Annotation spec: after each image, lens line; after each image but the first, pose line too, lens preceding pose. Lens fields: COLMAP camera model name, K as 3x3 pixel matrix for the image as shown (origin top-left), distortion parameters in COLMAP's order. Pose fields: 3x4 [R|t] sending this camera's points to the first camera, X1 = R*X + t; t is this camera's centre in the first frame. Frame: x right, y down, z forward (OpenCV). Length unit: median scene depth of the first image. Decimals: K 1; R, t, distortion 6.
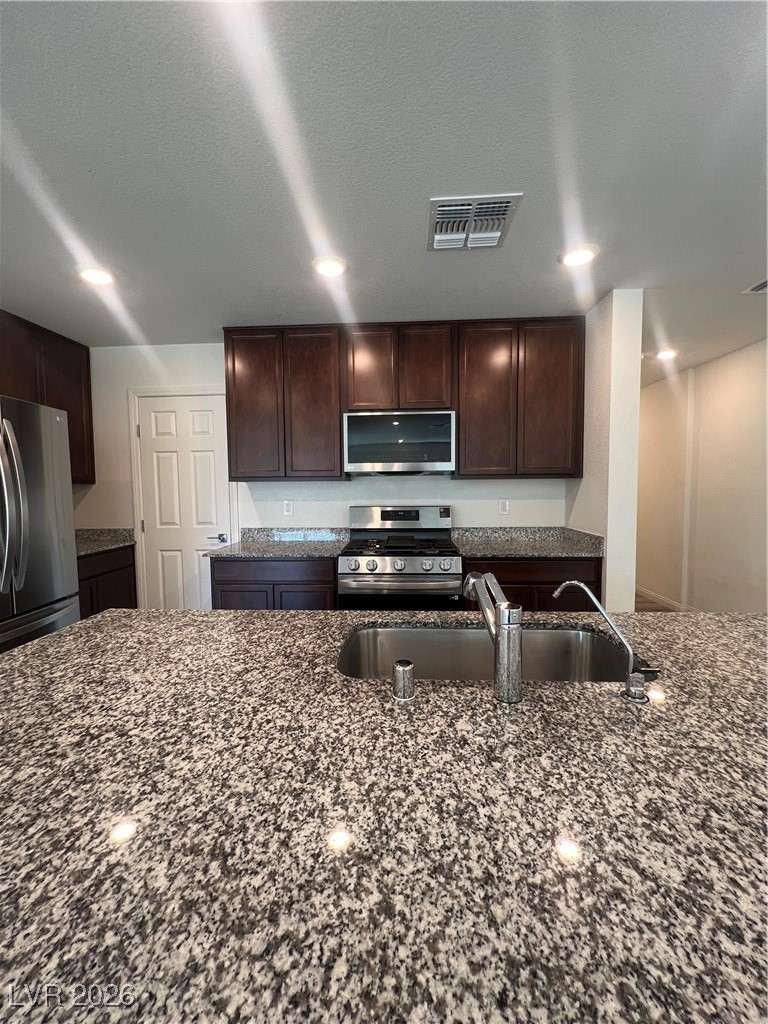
lens RADIAL K [[413.1, 0, 385.3], [0, 413.1, 510.5], [0, 0, 1]] dist [-0.001553, 0.000761]
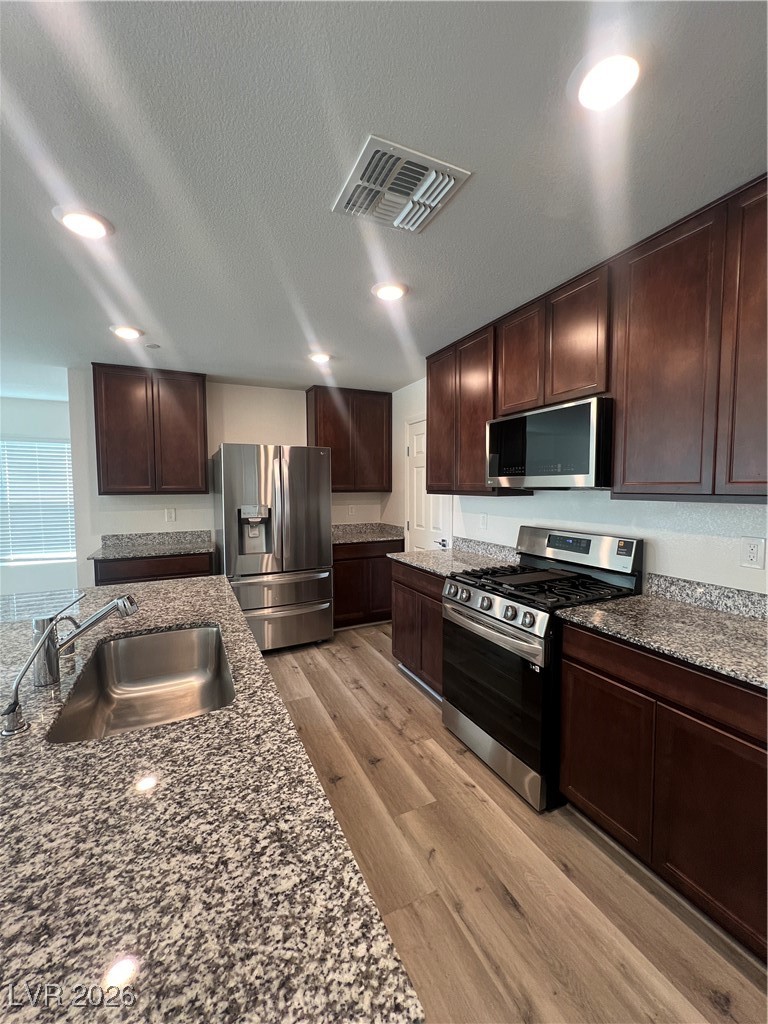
lens RADIAL K [[413.1, 0, 385.3], [0, 413.1, 510.5], [0, 0, 1]] dist [-0.001553, 0.000761]
pose [[0.479842, 0.059416, -0.875341, 0.646802], [-0.051436, 0.997893, 0.039538, -0.074095], [0.875846, 0.026052, 0.481887, 0.423346]]
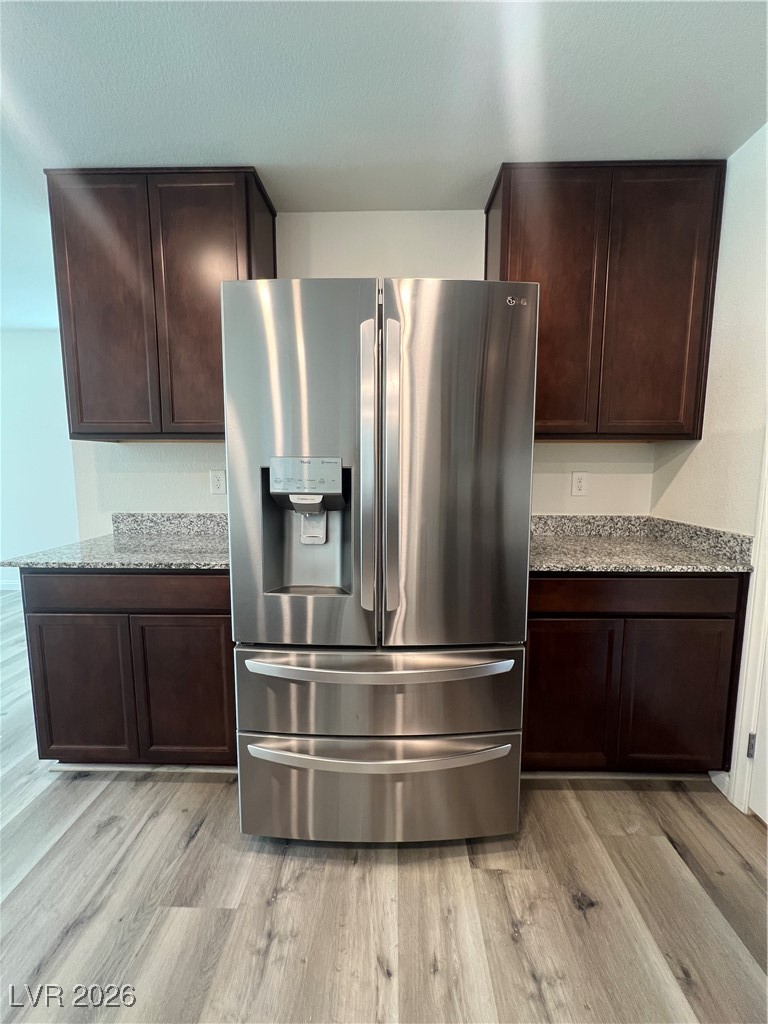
lens RADIAL K [[413.1, 0, 385.3], [0, 413.1, 510.5], [0, 0, 1]] dist [-0.001553, 0.000761]
pose [[0.033066, 0.124359, -0.991686, -0.245536], [-0.059838, 0.990695, 0.122240, -0.020296], [0.997660, 0.055298, 0.040200, 0.771330]]
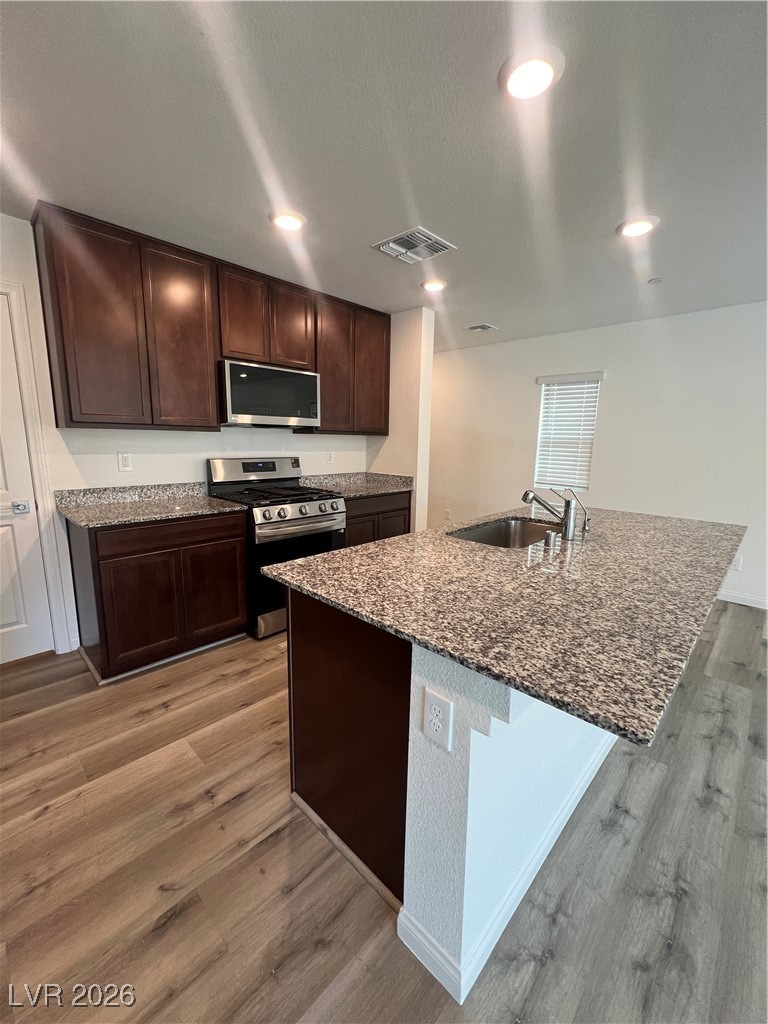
lens RADIAL K [[413.1, 0, 385.3], [0, 413.1, 510.5], [0, 0, 1]] dist [-0.001553, 0.000761]
pose [[0.651981, -0.108494, 0.750433, -0.673794], [0.019172, 0.991752, 0.126727, -0.006386], [-0.757993, -0.068236, 0.648684, 0.092412]]
